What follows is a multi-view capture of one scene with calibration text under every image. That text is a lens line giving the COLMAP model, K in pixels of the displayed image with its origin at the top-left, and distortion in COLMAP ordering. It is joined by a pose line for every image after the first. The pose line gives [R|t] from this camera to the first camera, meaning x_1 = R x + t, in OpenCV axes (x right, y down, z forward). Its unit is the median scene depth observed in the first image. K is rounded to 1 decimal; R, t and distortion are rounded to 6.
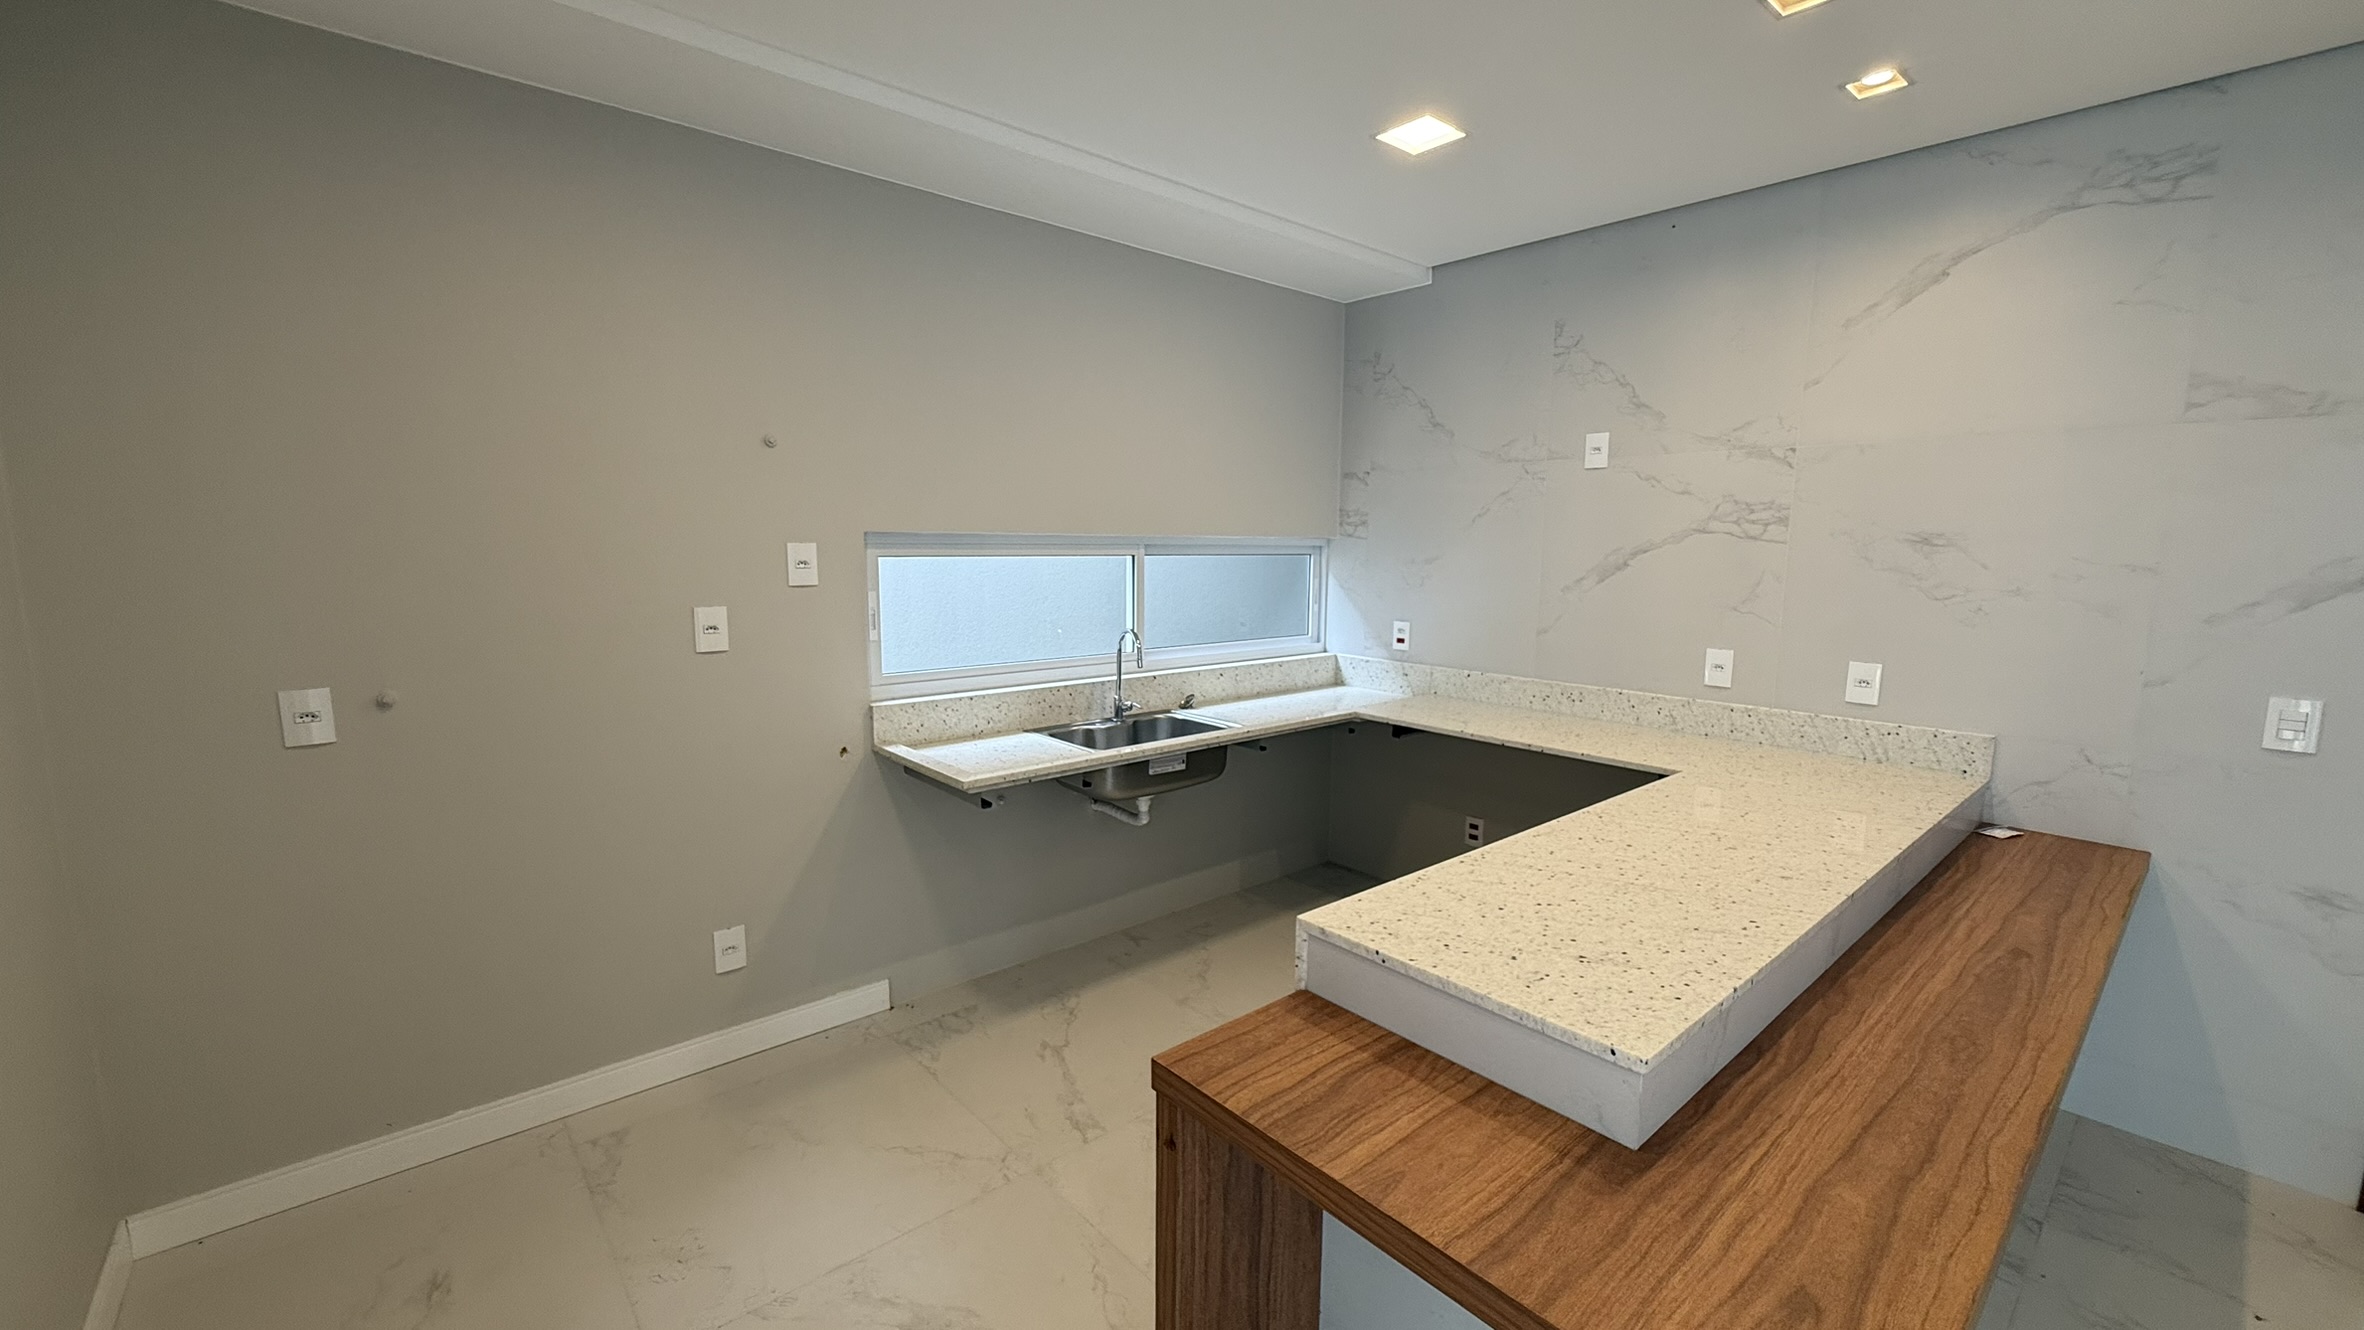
lens RADIAL K [[947.2, 0, 1189.6], [0, 947.2, 664.1], [0, 0, 1]] dist [0.002479, -0.000133]
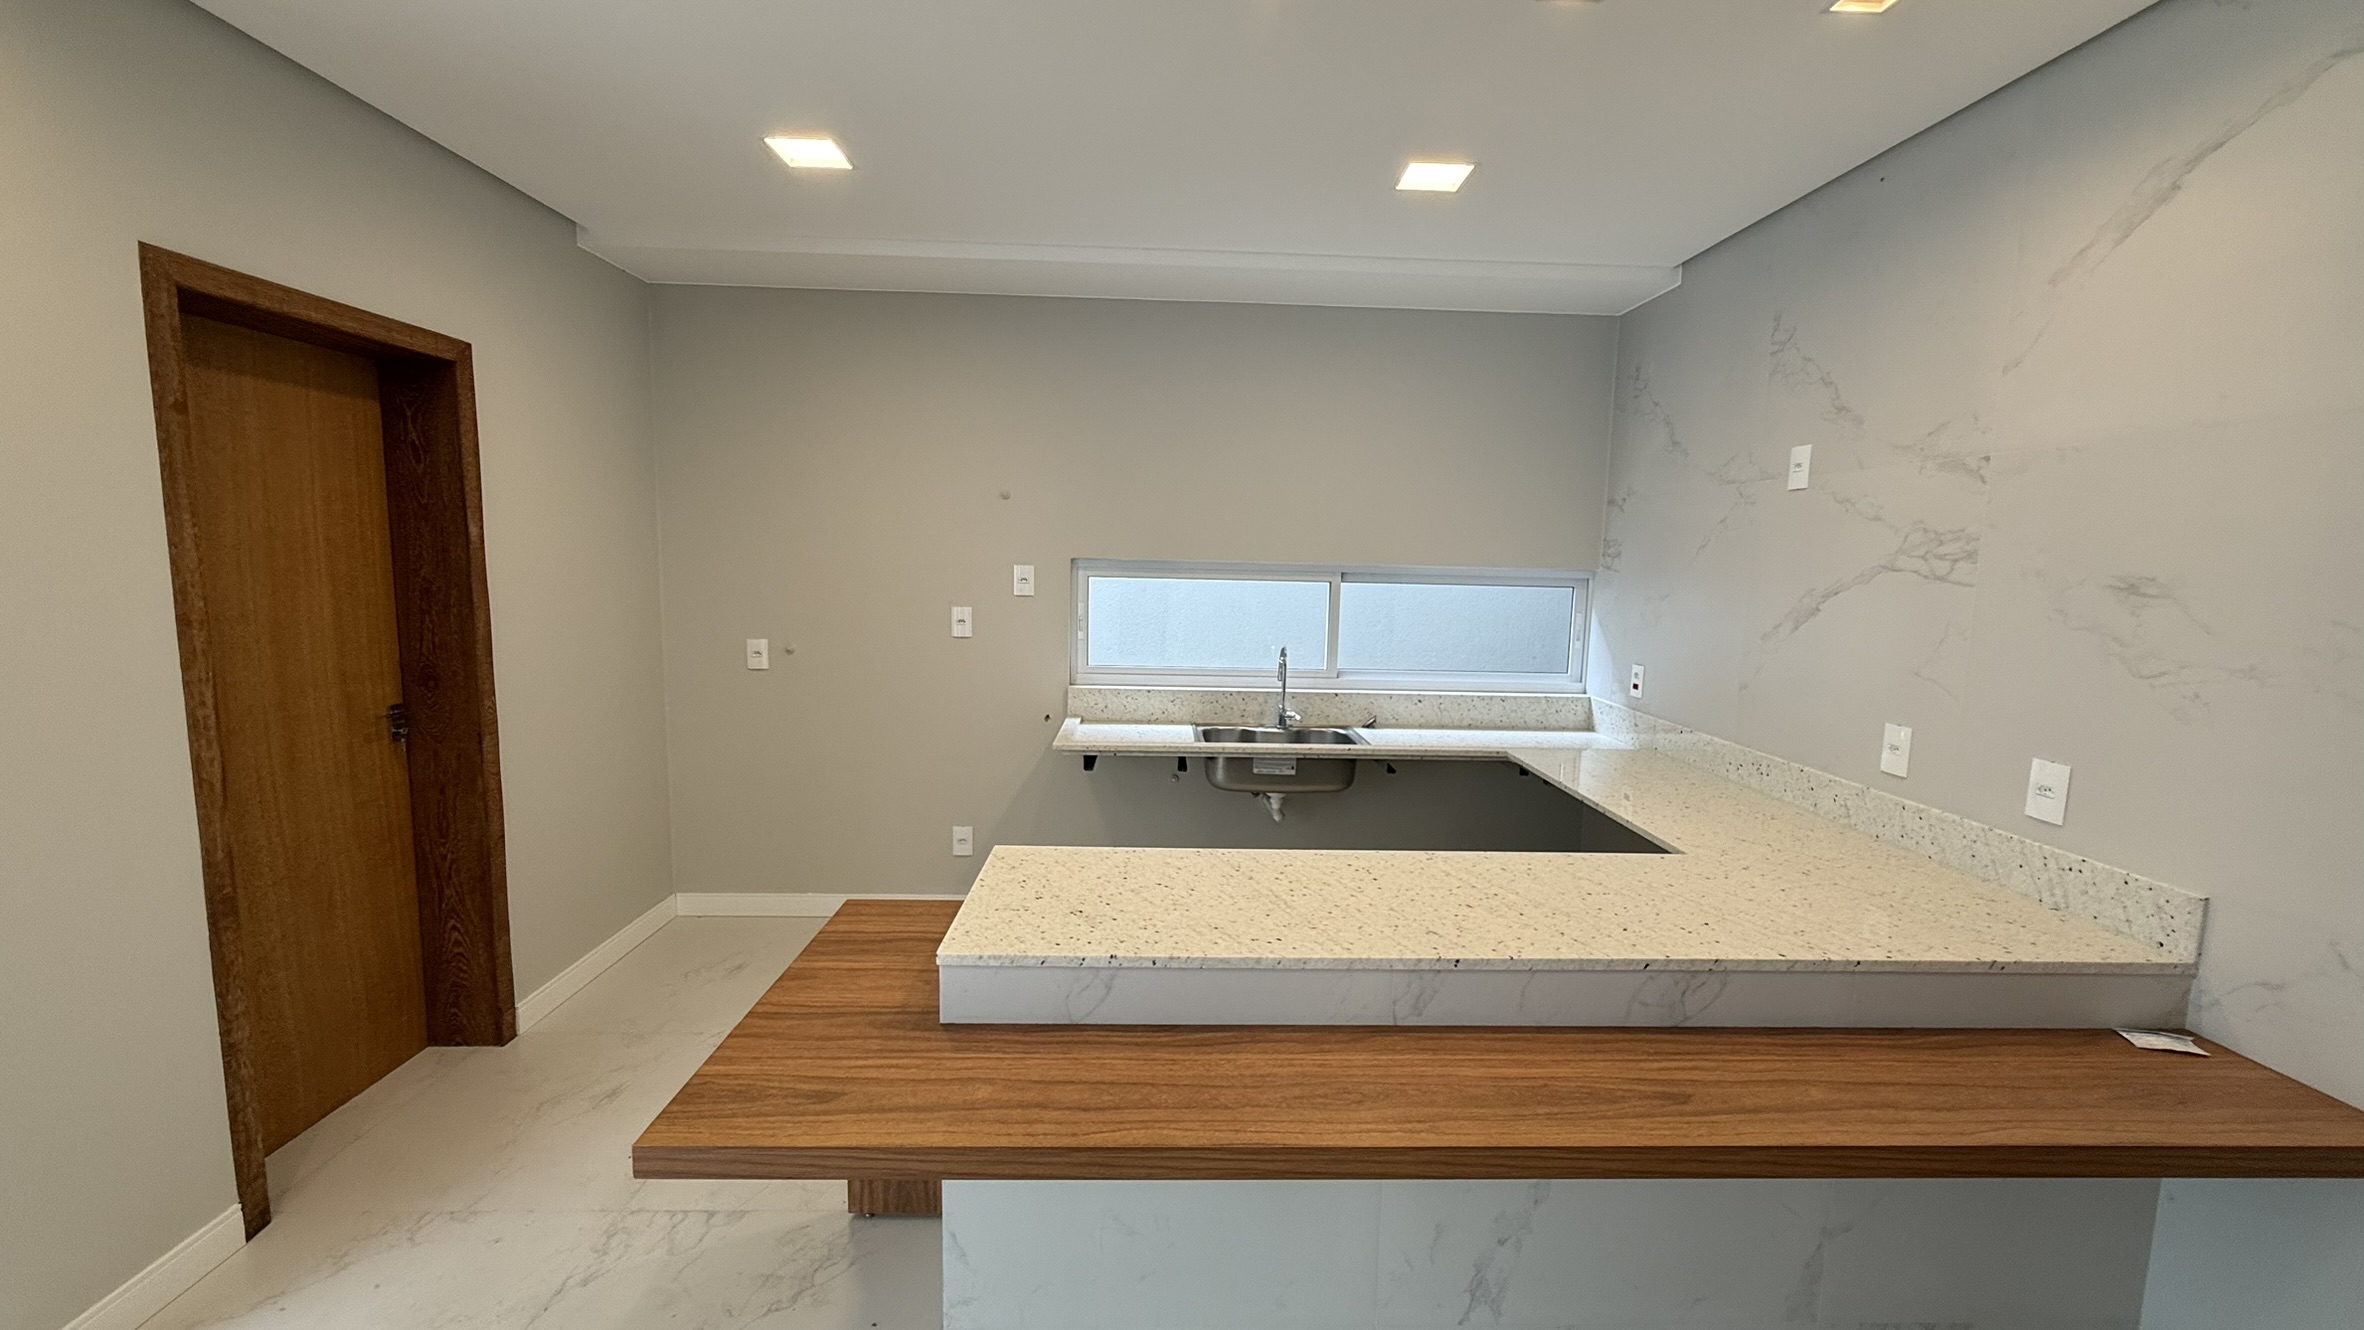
lens RADIAL K [[947.2, 0, 1189.6], [0, 947.2, 664.1], [0, 0, 1]] dist [0.002479, -0.000133]
pose [[0.771545, 0.081015, -0.630995, 0.623064], [-0.098543, 0.995106, 0.007272, -0.014650], [0.628497, 0.056569, 0.775752, 0.062295]]
